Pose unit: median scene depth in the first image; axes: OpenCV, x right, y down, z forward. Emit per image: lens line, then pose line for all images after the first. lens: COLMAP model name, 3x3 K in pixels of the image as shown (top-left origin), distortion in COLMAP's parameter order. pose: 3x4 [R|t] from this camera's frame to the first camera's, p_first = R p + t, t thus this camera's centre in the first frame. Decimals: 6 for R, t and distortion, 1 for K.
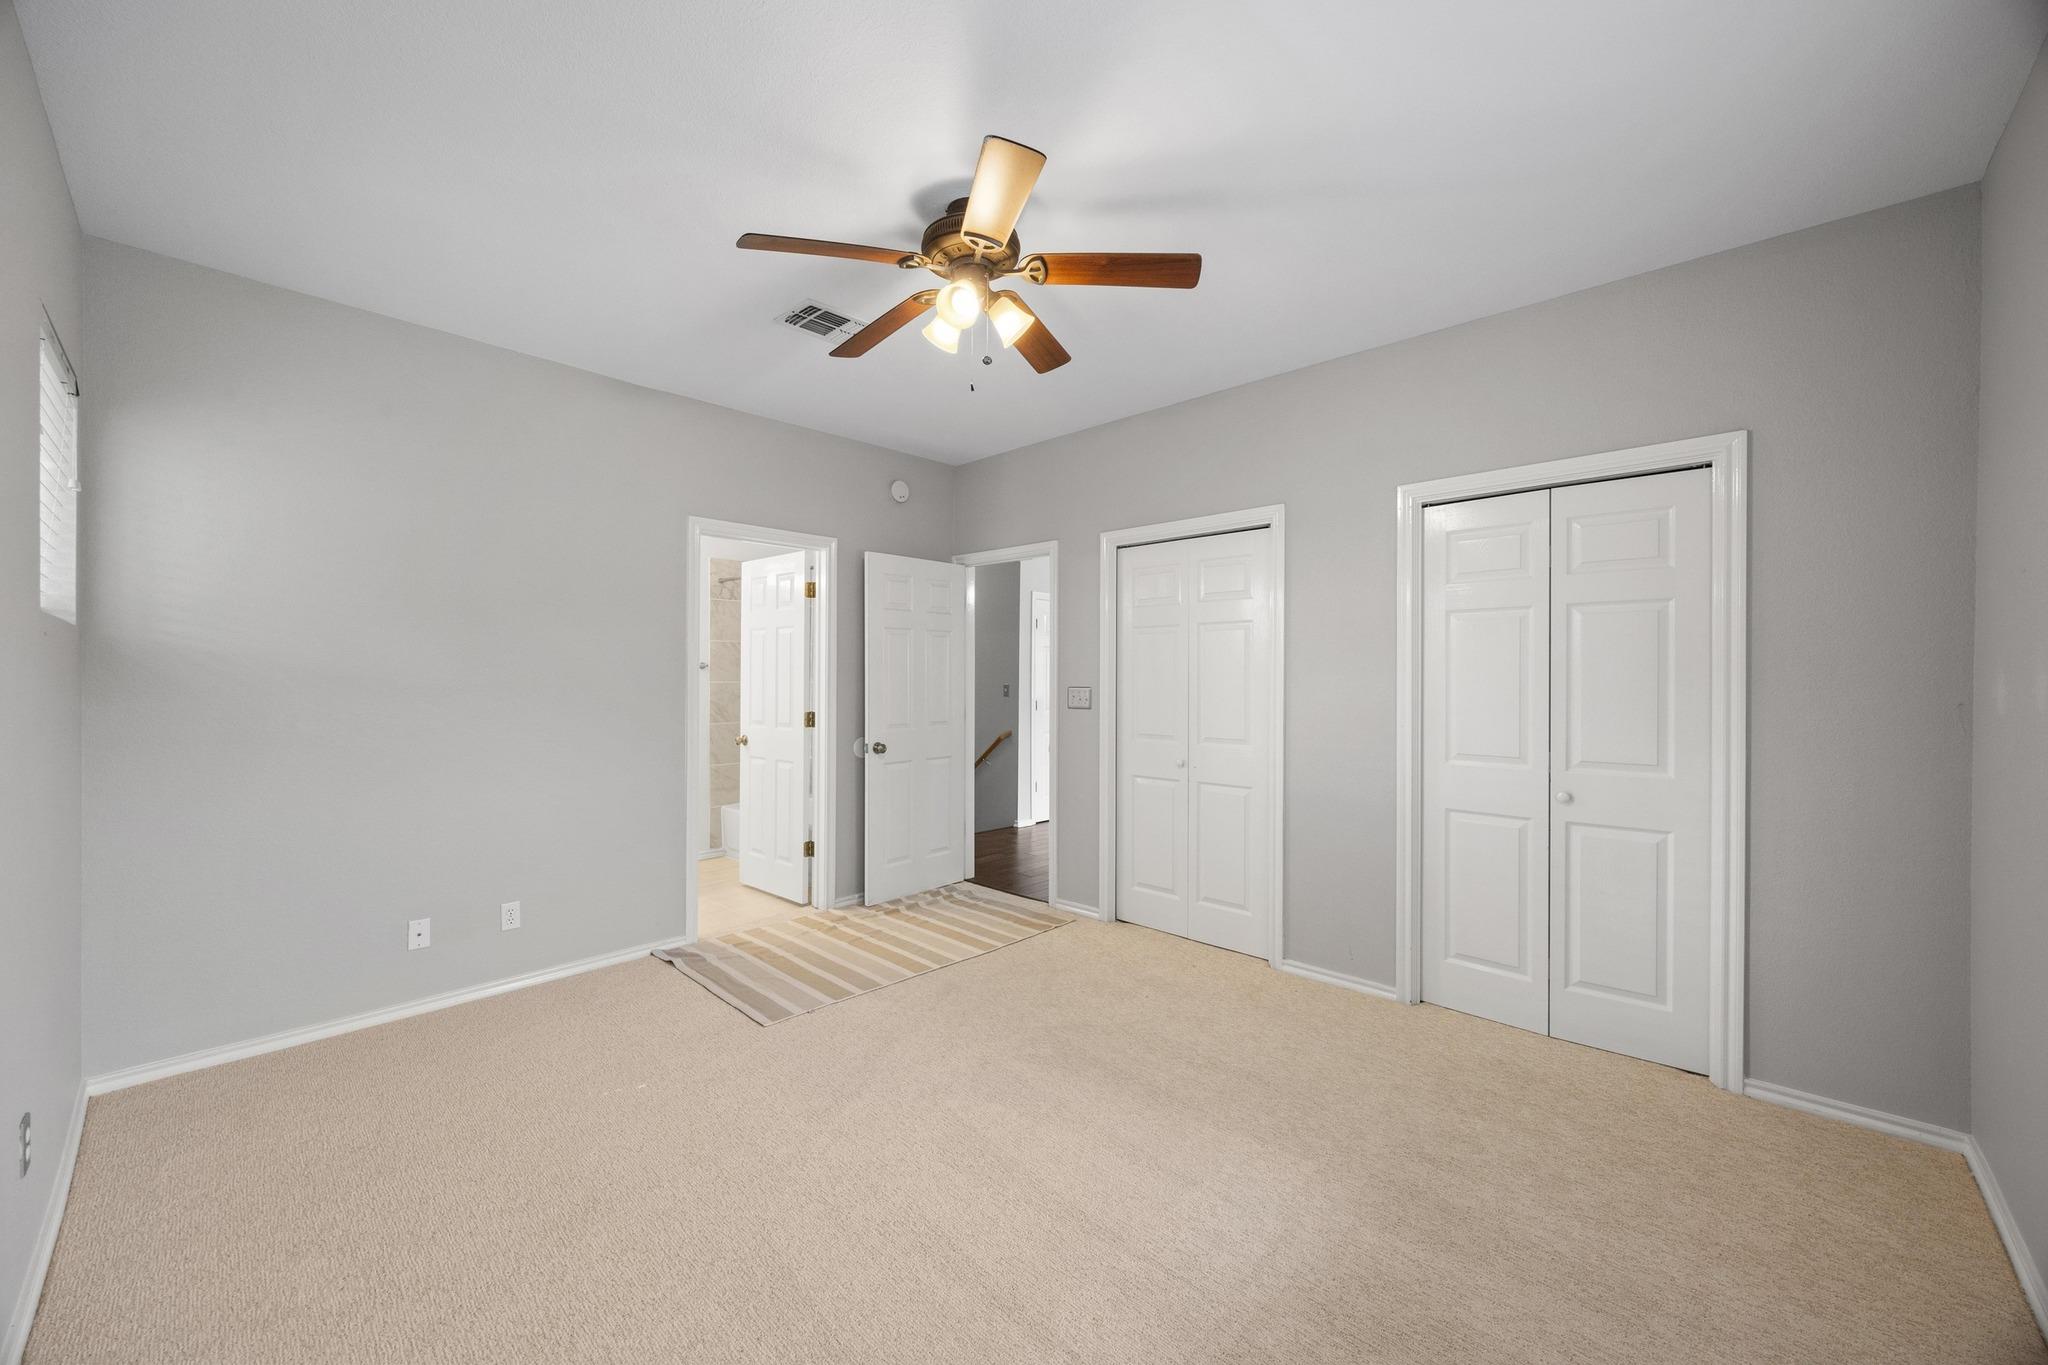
lens RADIAL K [[775.8, 0, 1018.9], [0, 775.8, 683.1], [0, 0, 1]] dist [-0.002547, -0.000146]
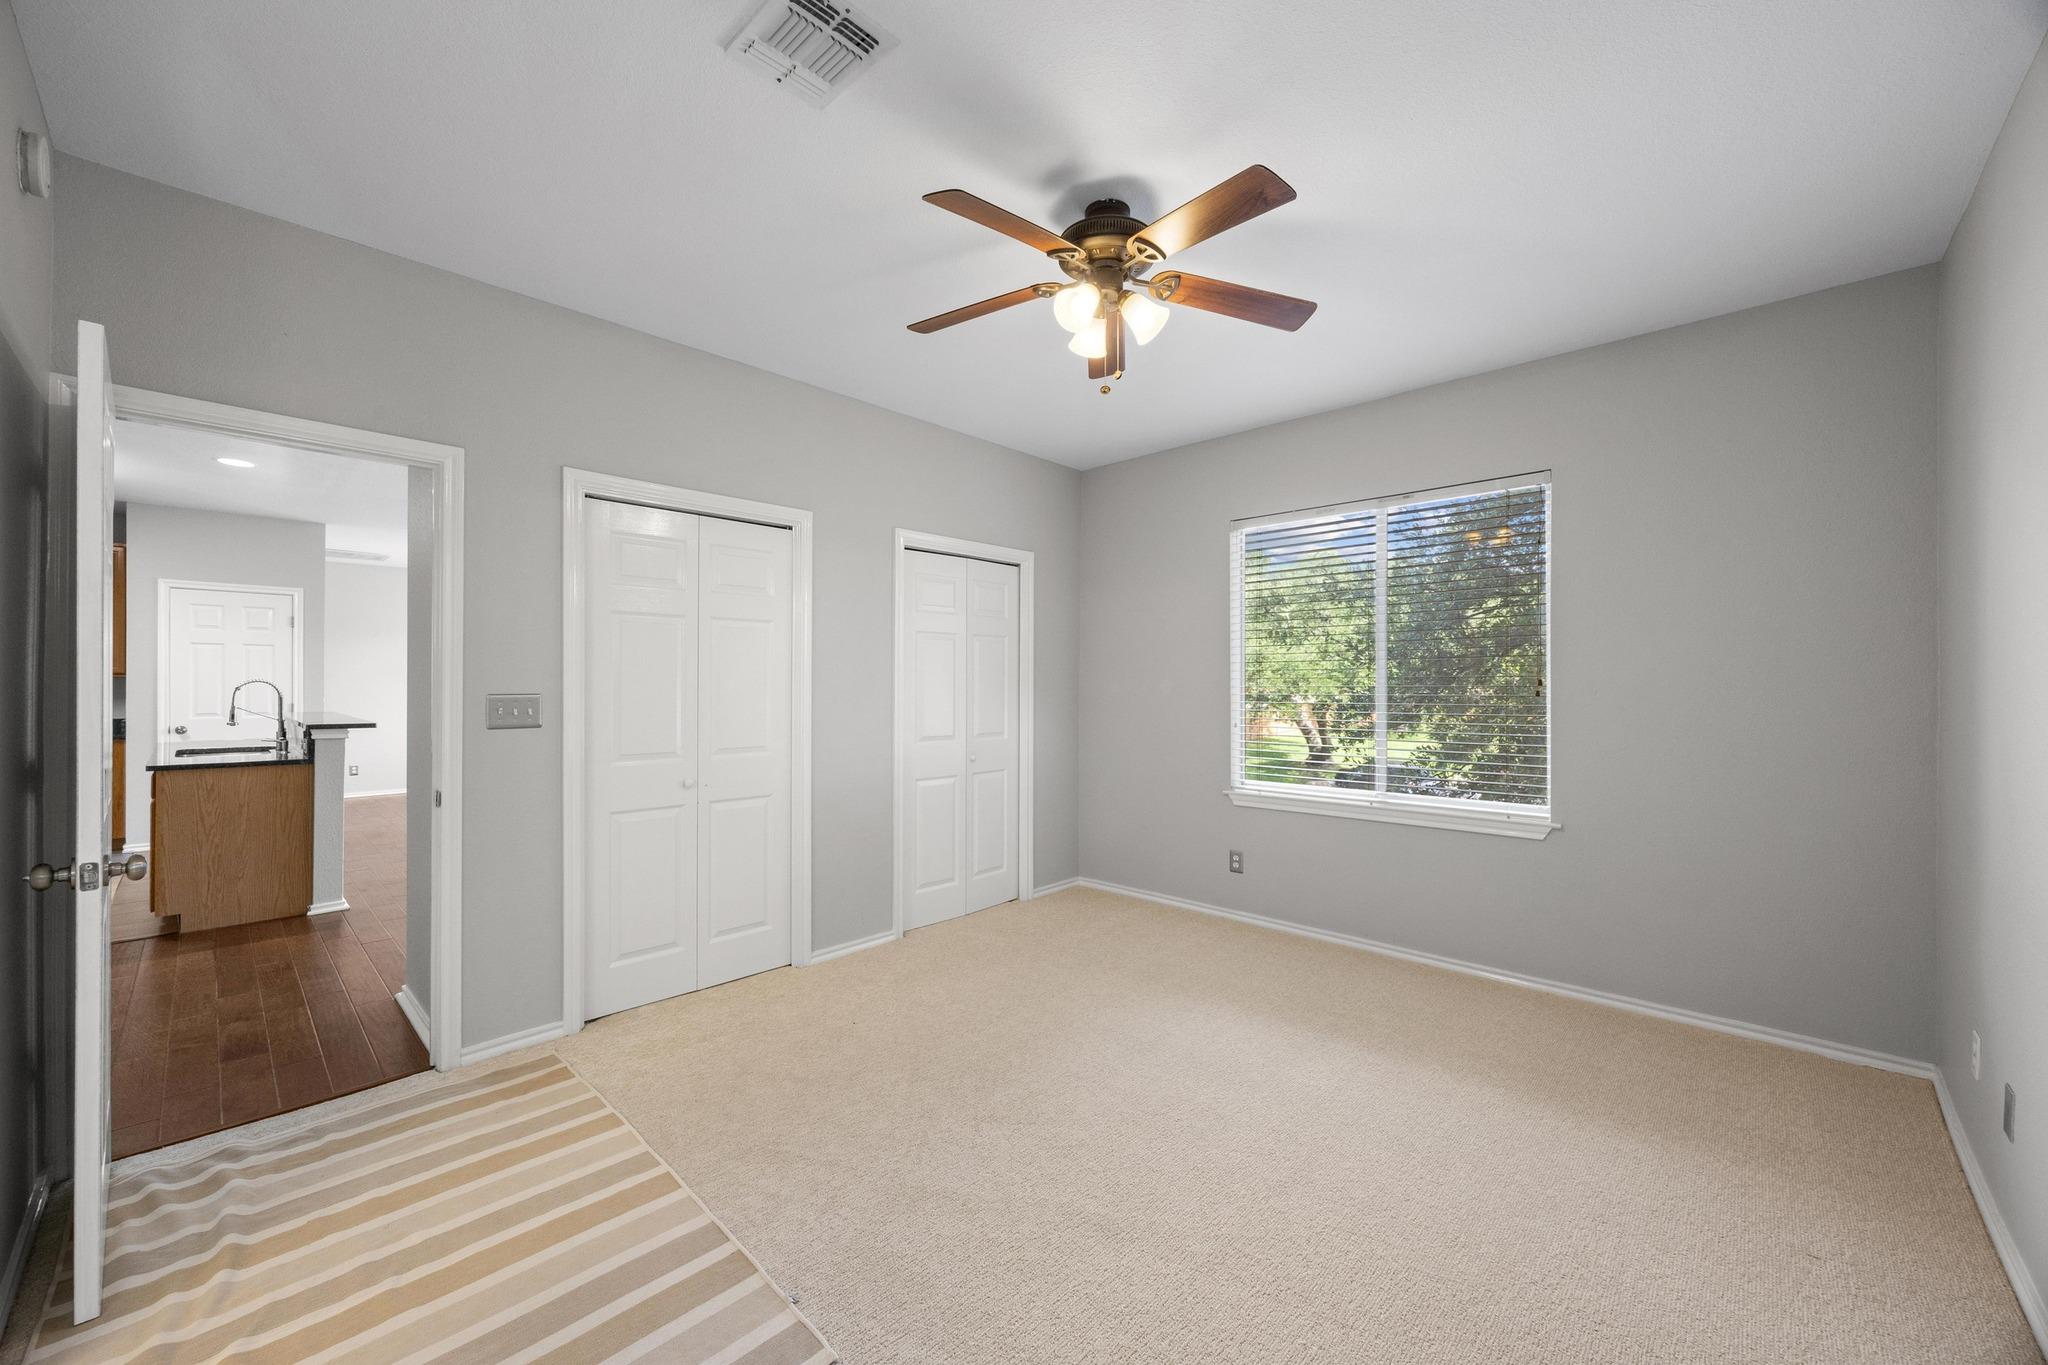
lens RADIAL K [[780.5, 0, 1018.7], [0, 780.5, 679.6], [0, 0, 1]] dist [-0.000178, 0.000013]
pose [[0.000744, 0.002511, 0.999997, -0.912093], [0.001066, 0.999996, -0.002512, -0.007218], [-0.999999, 0.001068, 0.000742, 0.945562]]
